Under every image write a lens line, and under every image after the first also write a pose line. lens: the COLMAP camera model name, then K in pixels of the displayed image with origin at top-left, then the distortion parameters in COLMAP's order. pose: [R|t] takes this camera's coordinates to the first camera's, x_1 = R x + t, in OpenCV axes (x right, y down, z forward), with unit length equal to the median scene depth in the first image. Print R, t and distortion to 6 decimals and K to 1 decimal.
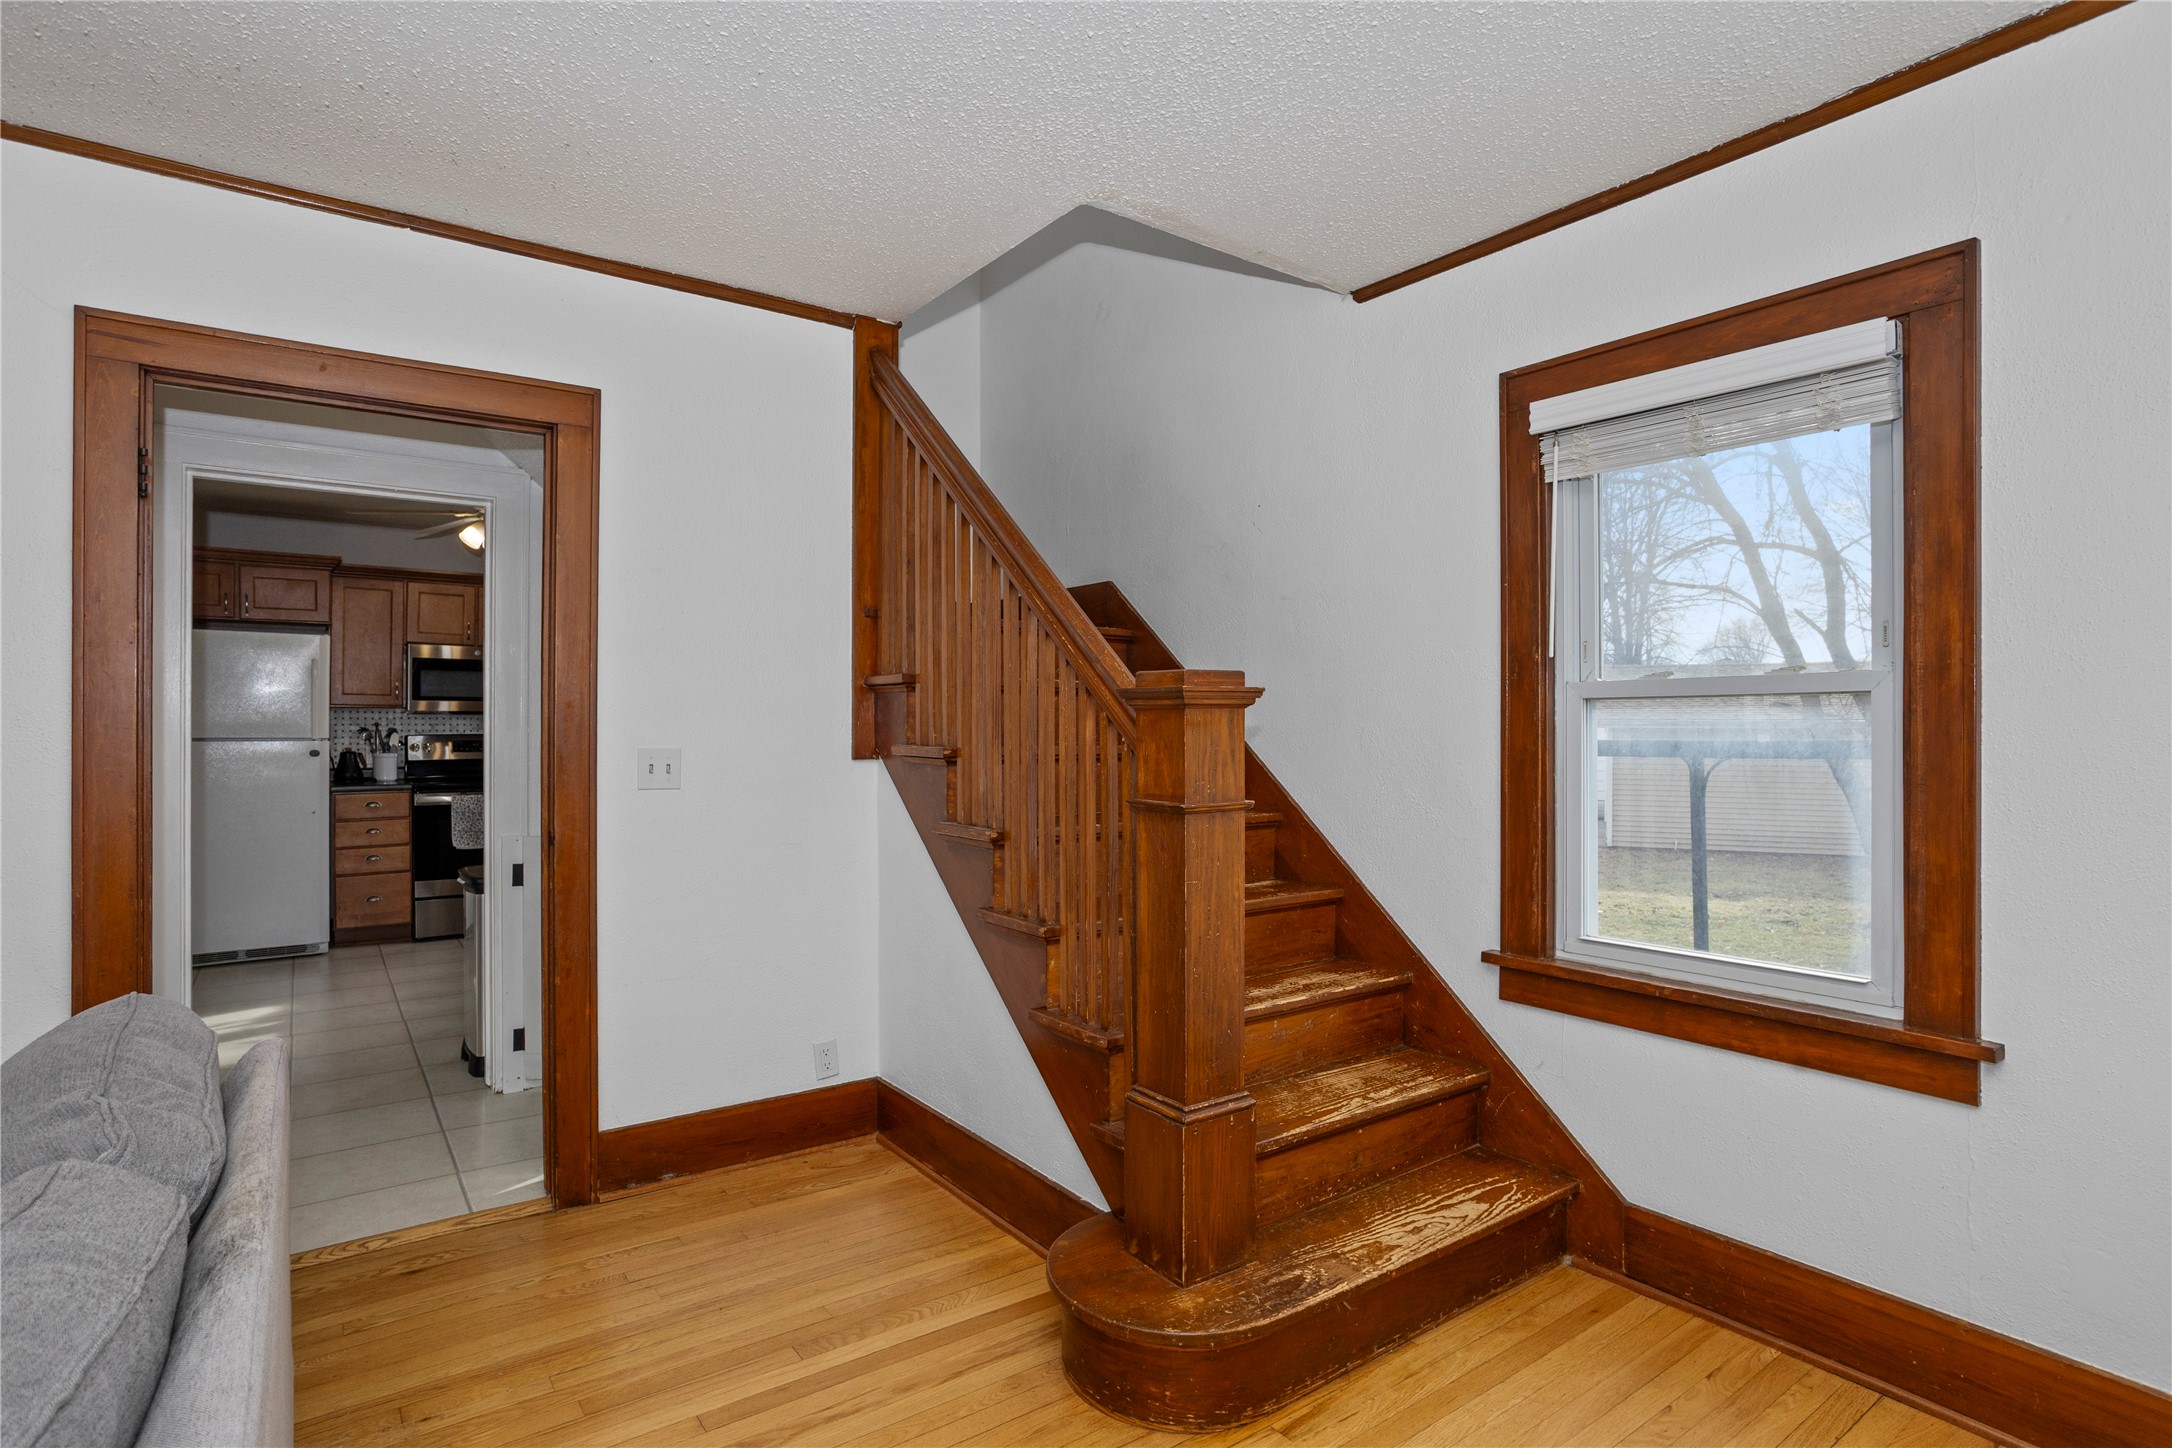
lens RADIAL K [[1098.6, 0, 1088.8], [0, 1098.6, 741.8], [0, 0, 1]] dist [-0.063066, 0.036901]
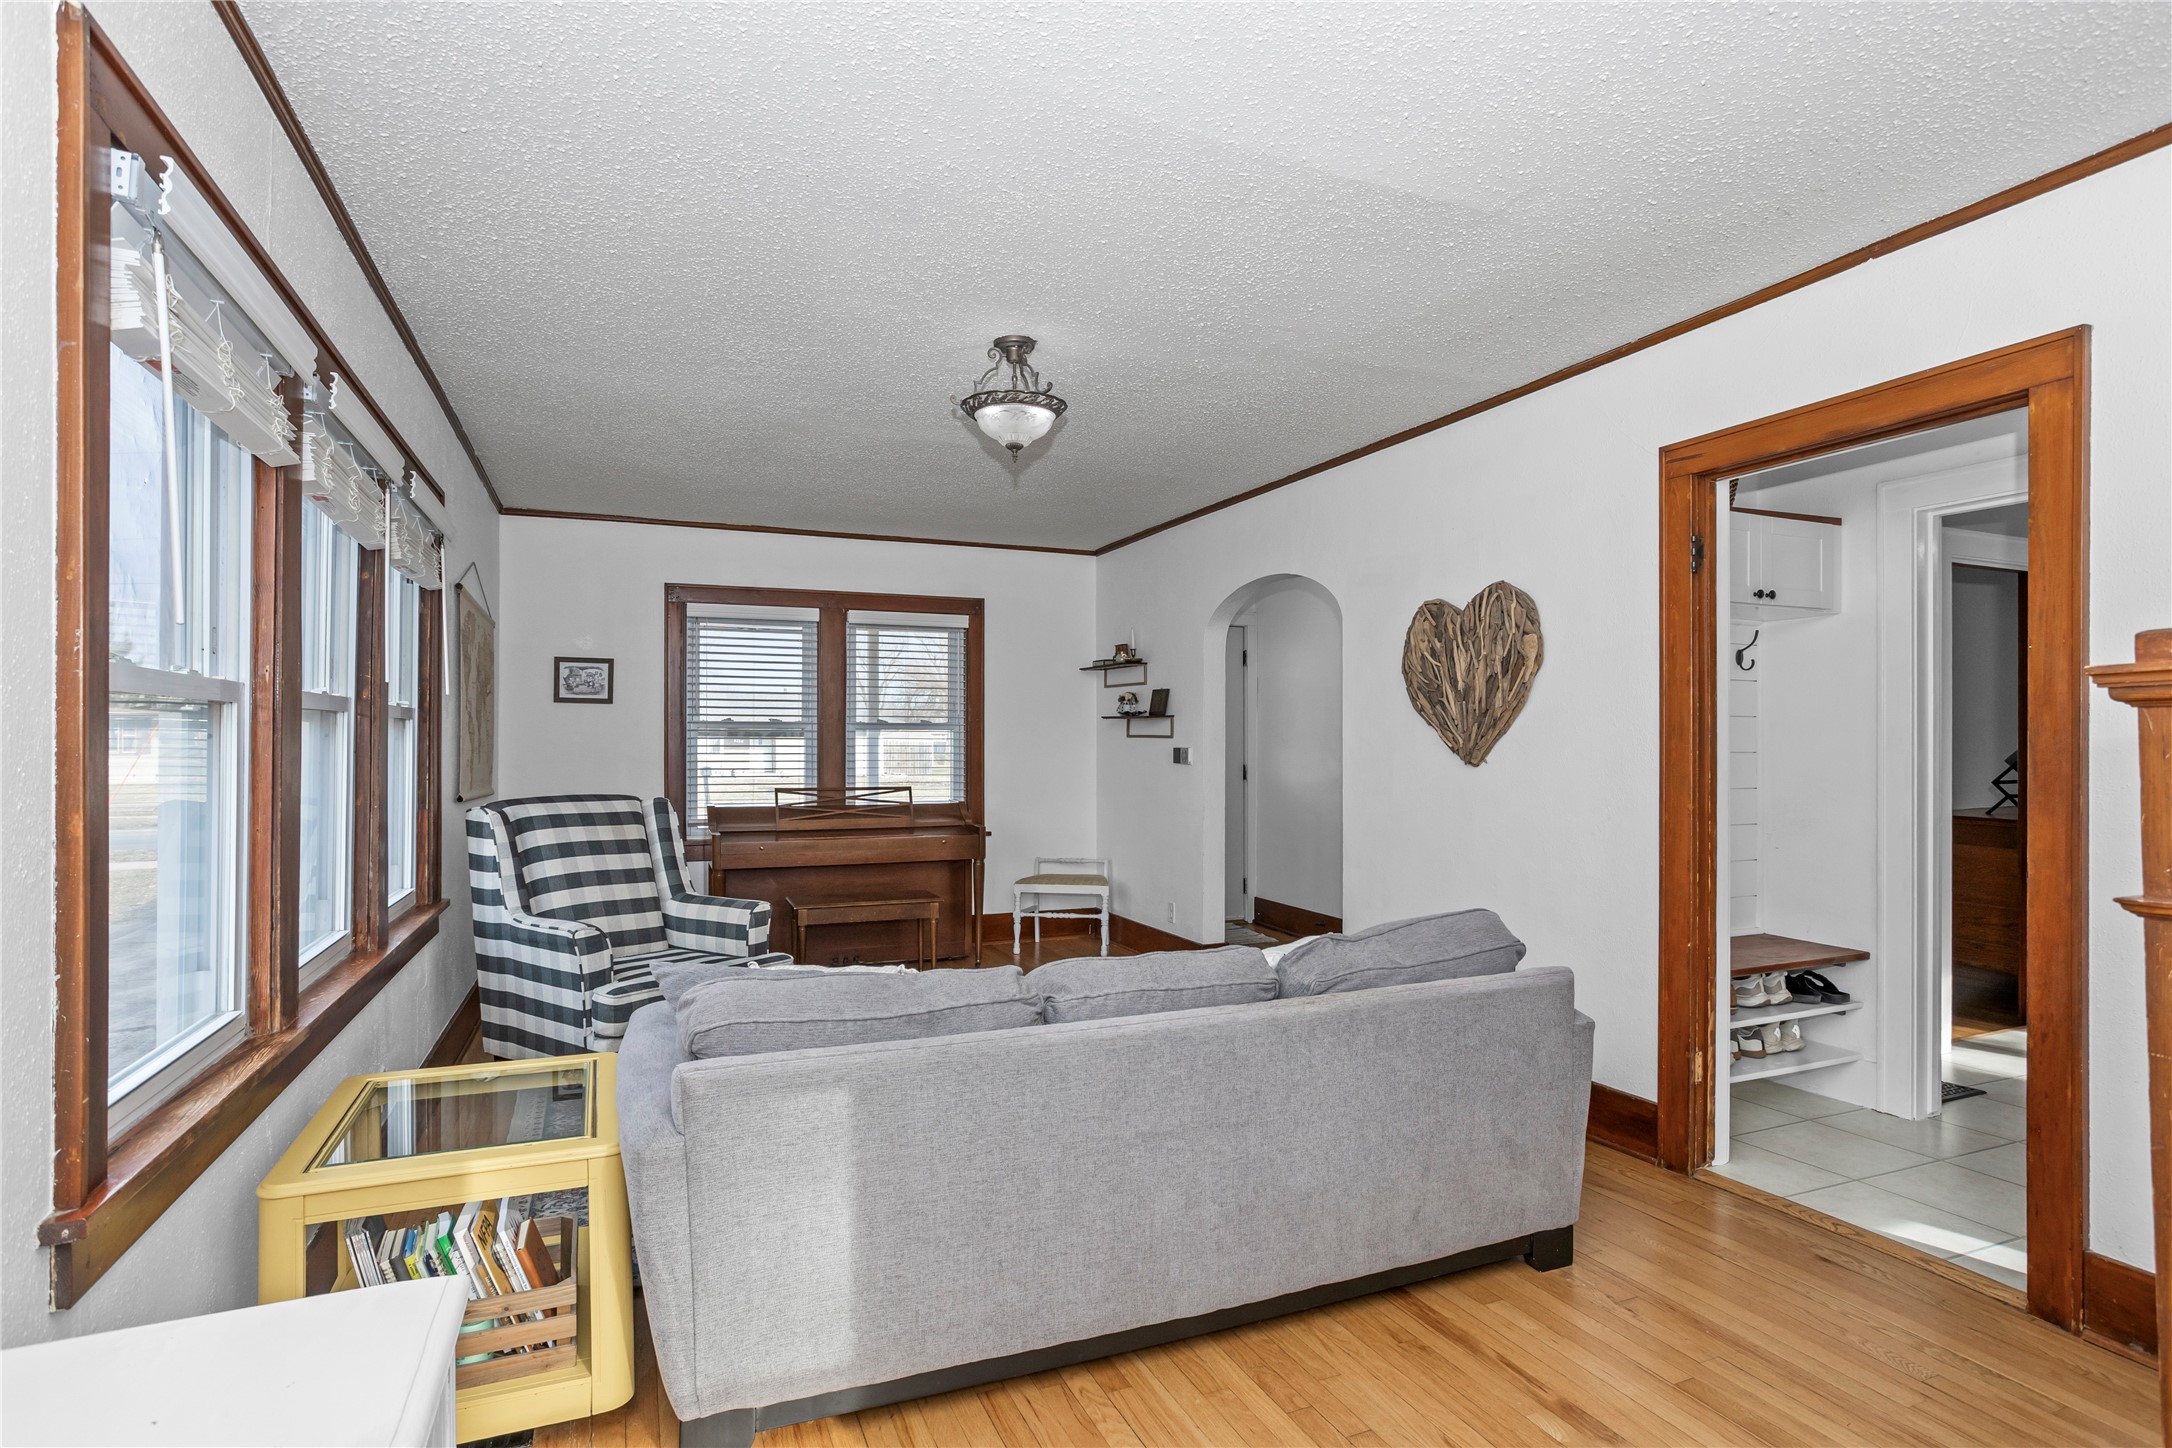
lens RADIAL K [[1098.6, 0, 1088.8], [0, 1098.6, 741.8], [0, 0, 1]] dist [-0.063066, 0.036901]
pose [[-0.224495, -0.001421, -0.974474, 0.548684], [-0.008677, 0.999962, 0.000540, -0.008671], [0.974437, 0.008576, -0.224499, 0.517192]]
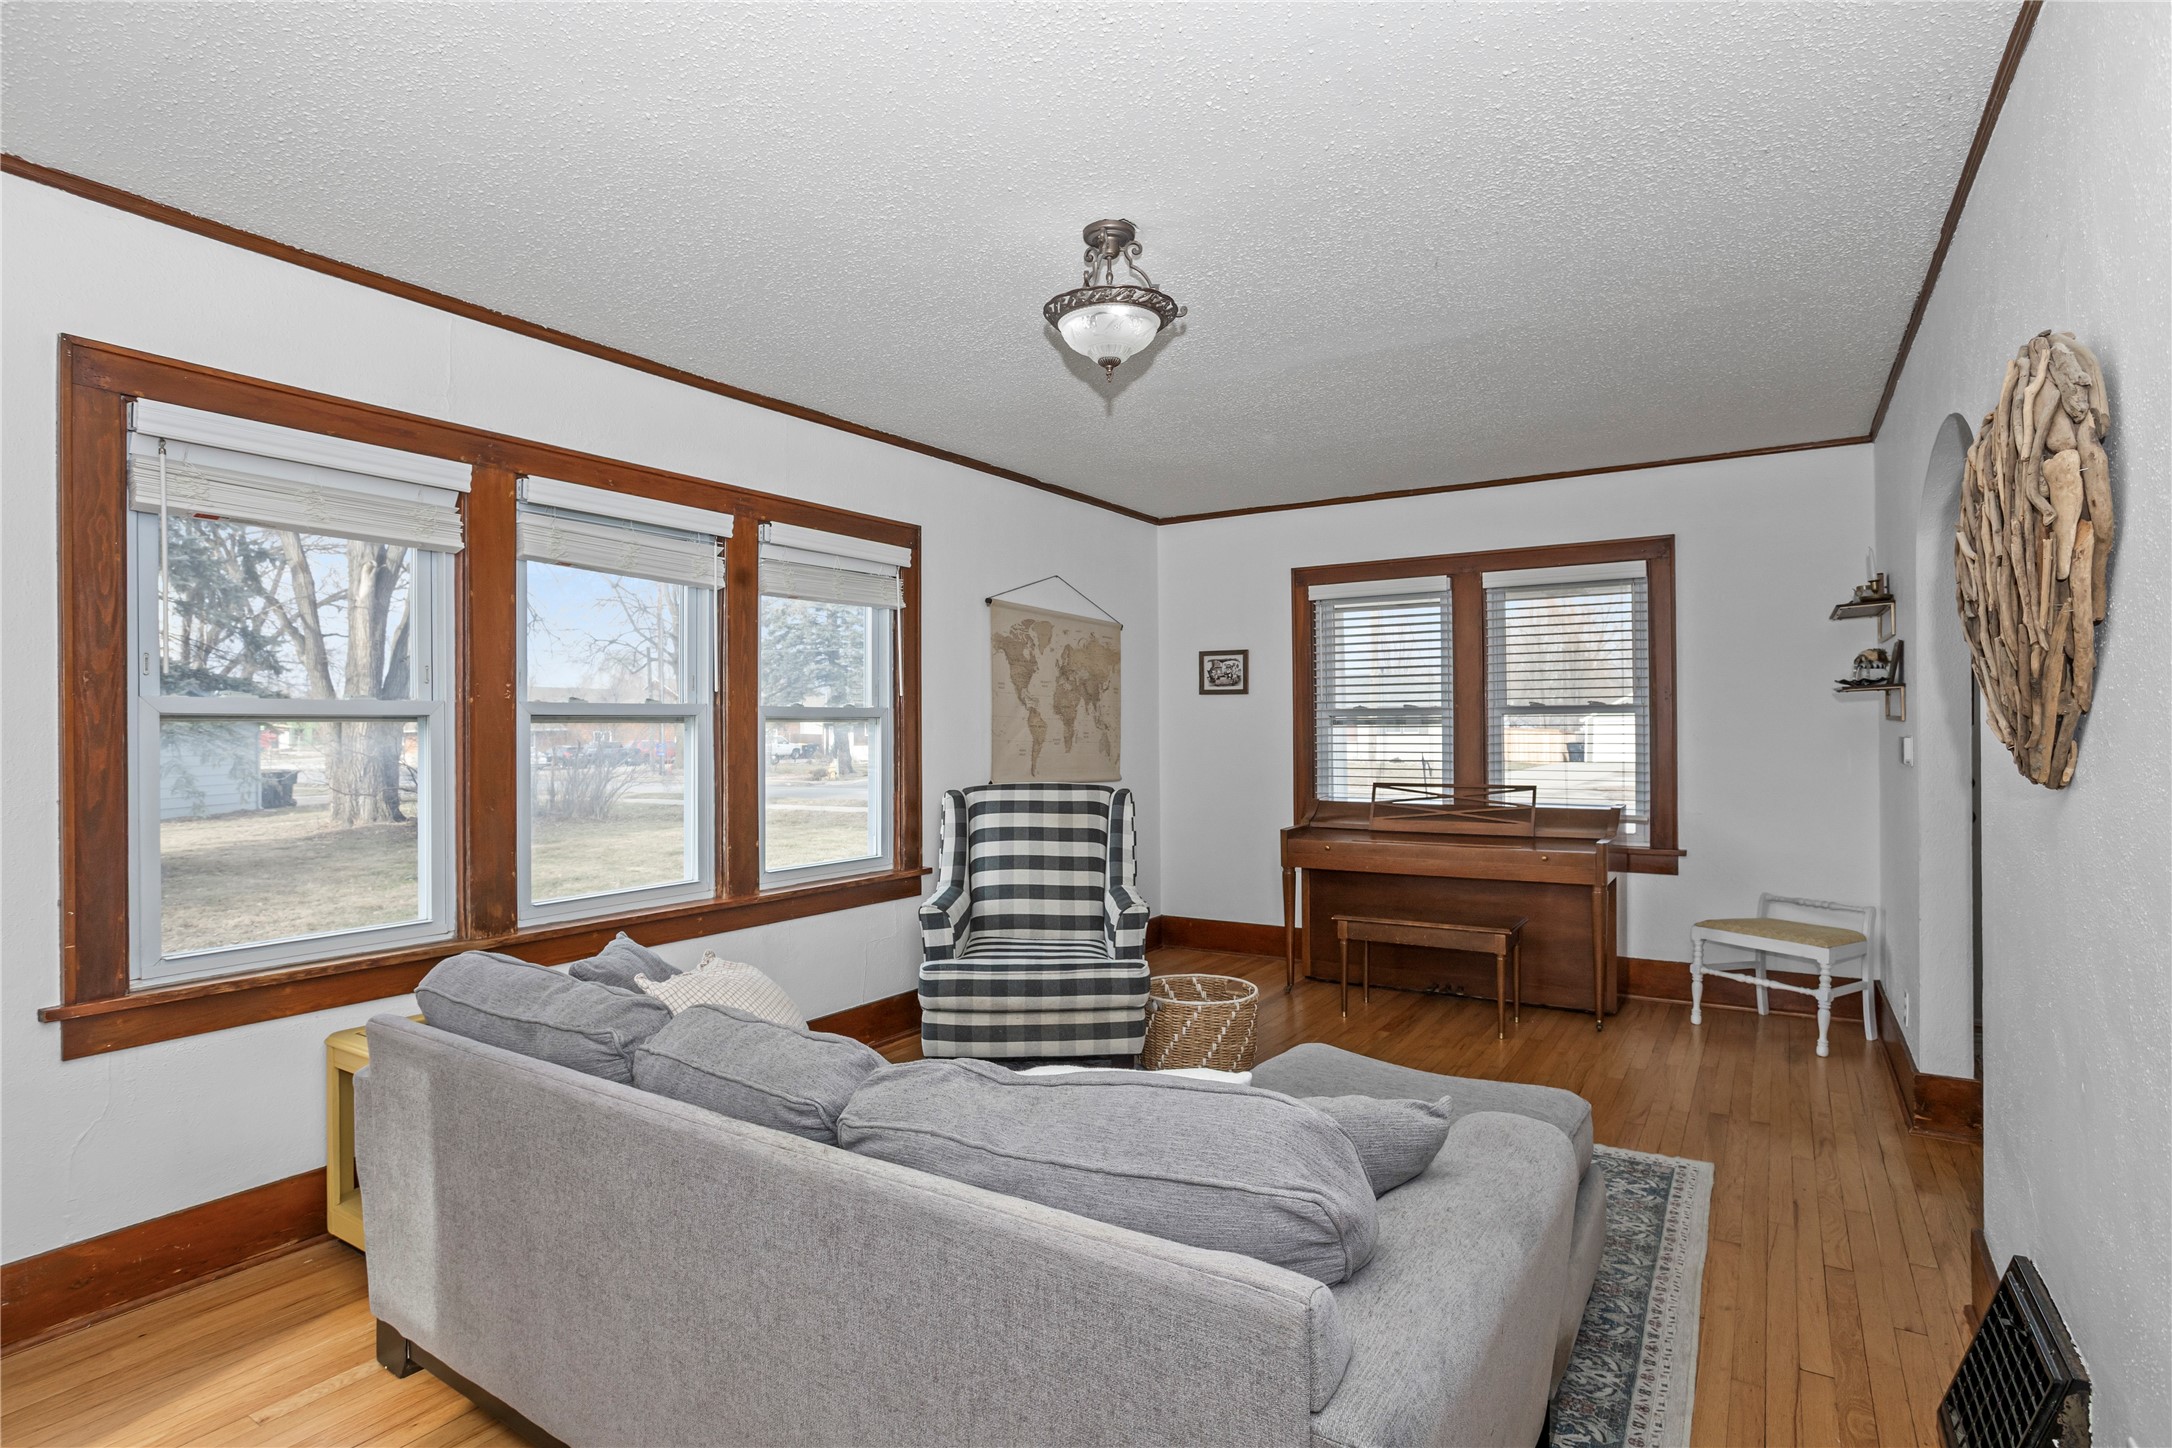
lens RADIAL K [[1084.9, 0, 1104.3], [0, 1084.9, 724.0], [0, 0, 1]] dist [-0.073825, 0.050096]
pose [[-0.929865, 0.003419, -0.367884, -0.329964], [0.003836, 0.999993, -0.000405, -0.015599], [0.367880, -0.001787, -0.929871, 1.066501]]
